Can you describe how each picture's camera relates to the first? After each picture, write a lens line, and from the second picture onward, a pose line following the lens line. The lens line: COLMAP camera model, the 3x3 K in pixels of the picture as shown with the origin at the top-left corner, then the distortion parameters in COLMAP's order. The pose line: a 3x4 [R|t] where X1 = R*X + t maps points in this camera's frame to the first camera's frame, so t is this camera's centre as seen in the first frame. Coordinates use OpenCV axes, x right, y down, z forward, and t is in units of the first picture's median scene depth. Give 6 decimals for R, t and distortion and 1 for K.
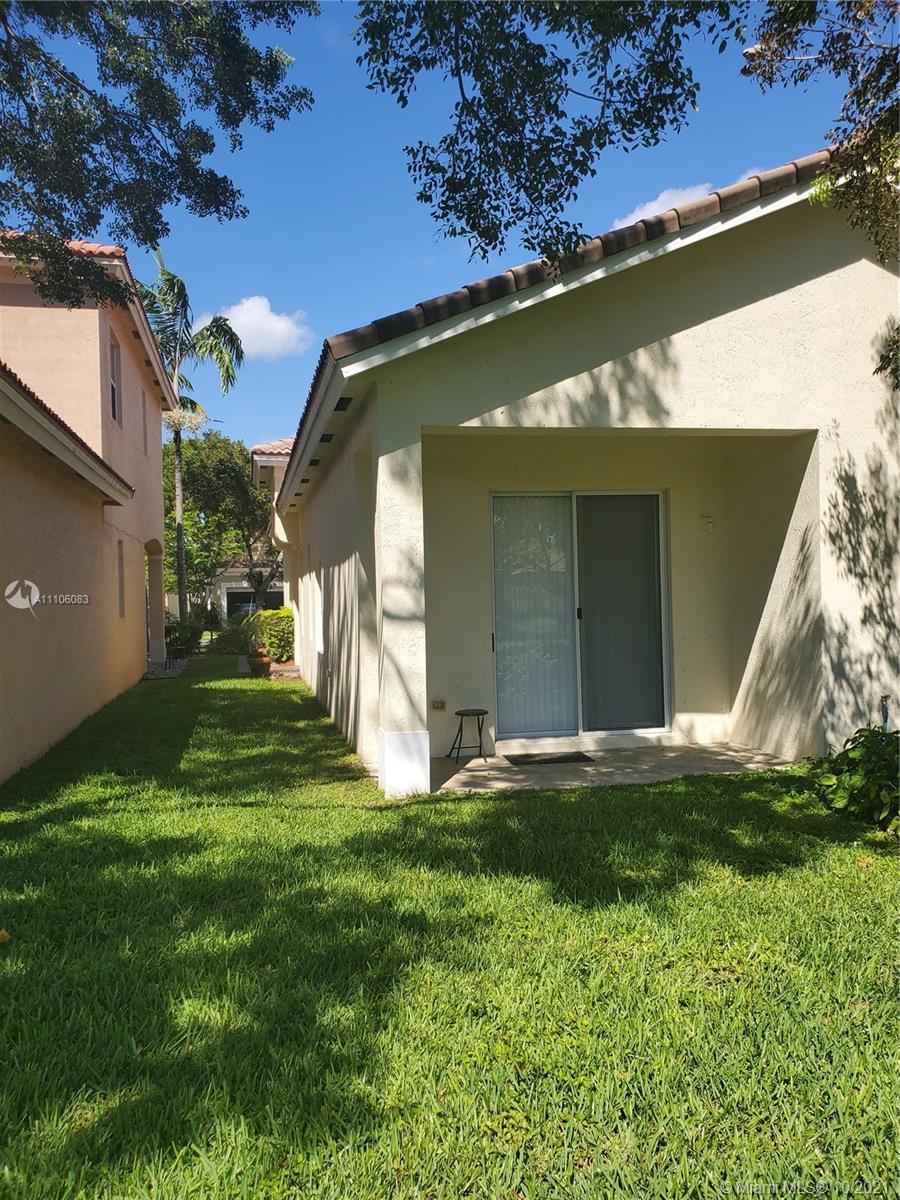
lens RADIAL K [[940.8, 0, 452.7], [0, 940.8, 611.6], [0, 0, 1]] dist [0.004075, 0.002196]
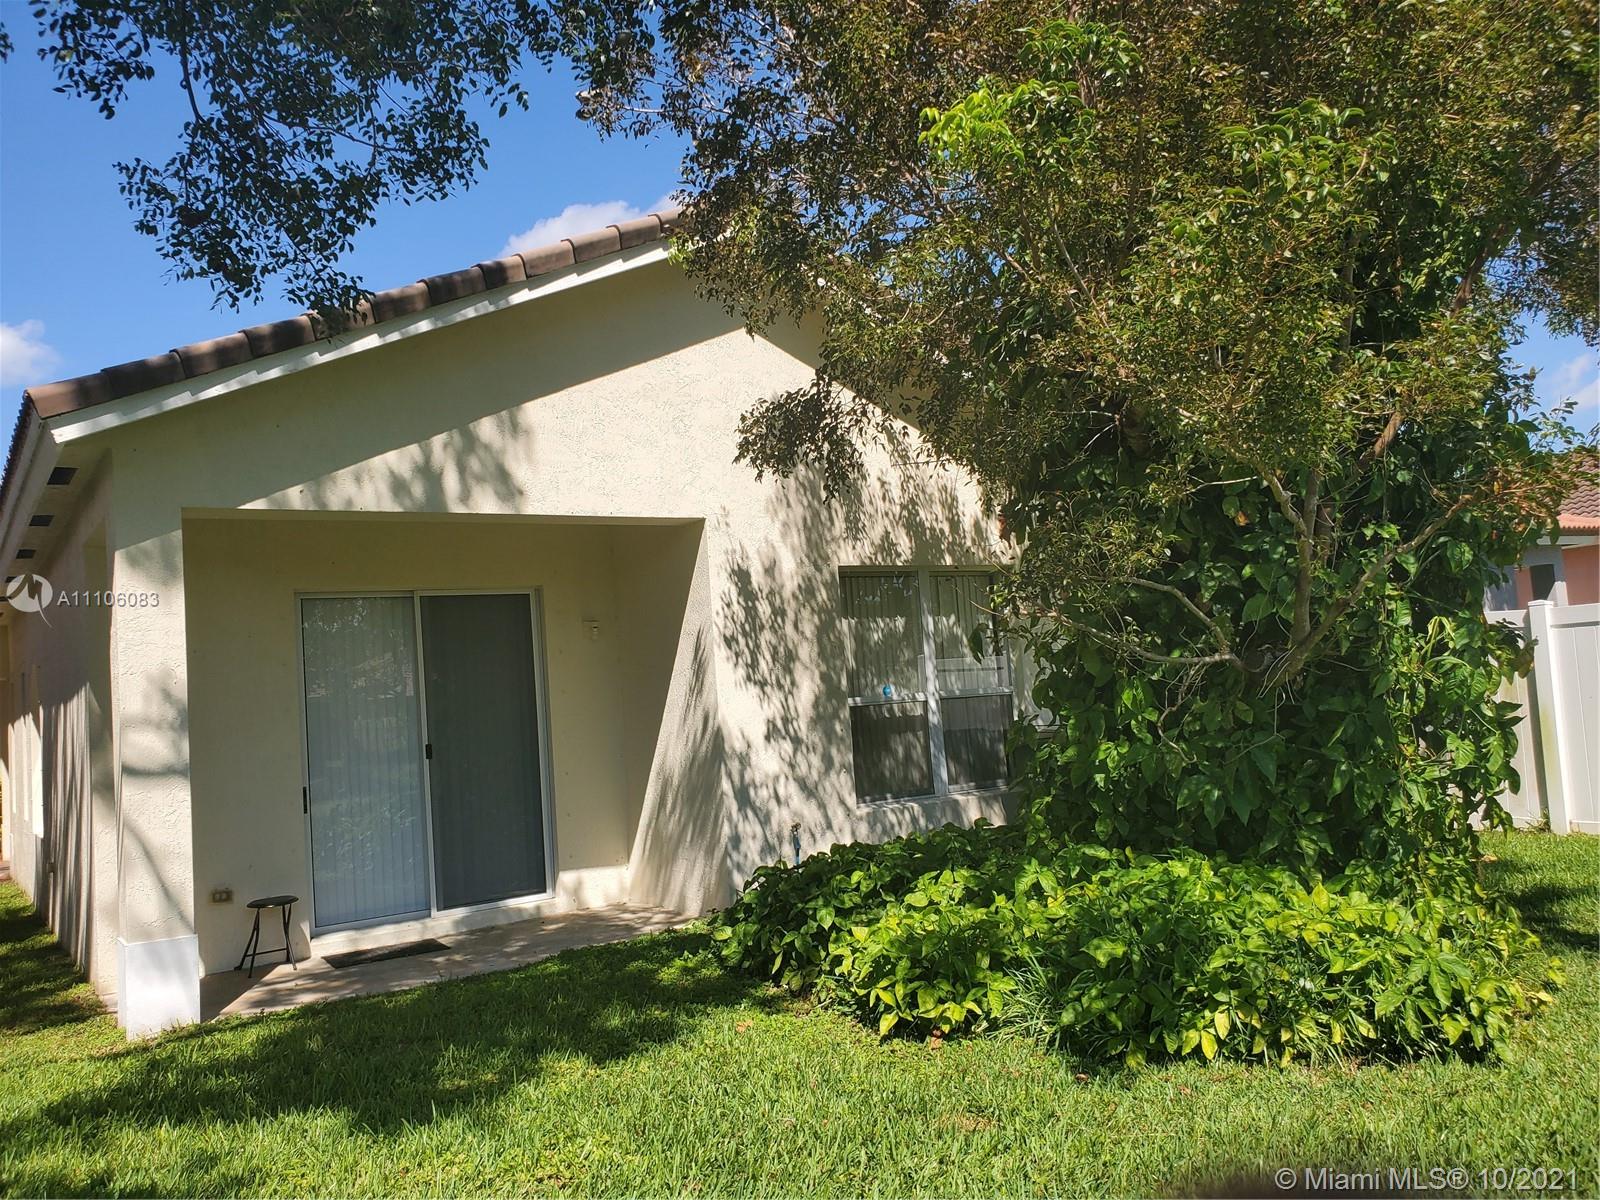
lens RADIAL K [[1254.5, 0, 809.1], [0, 1254.5, 597.1], [0, 0, 1]] dist [0.004075, 0.002196]
pose [[0.923545, -0.016135, 0.383150, 0.053758], [0.060663, 0.992681, -0.104420, 0.004115], [-0.378661, 0.119680, 0.917765, -0.093284]]
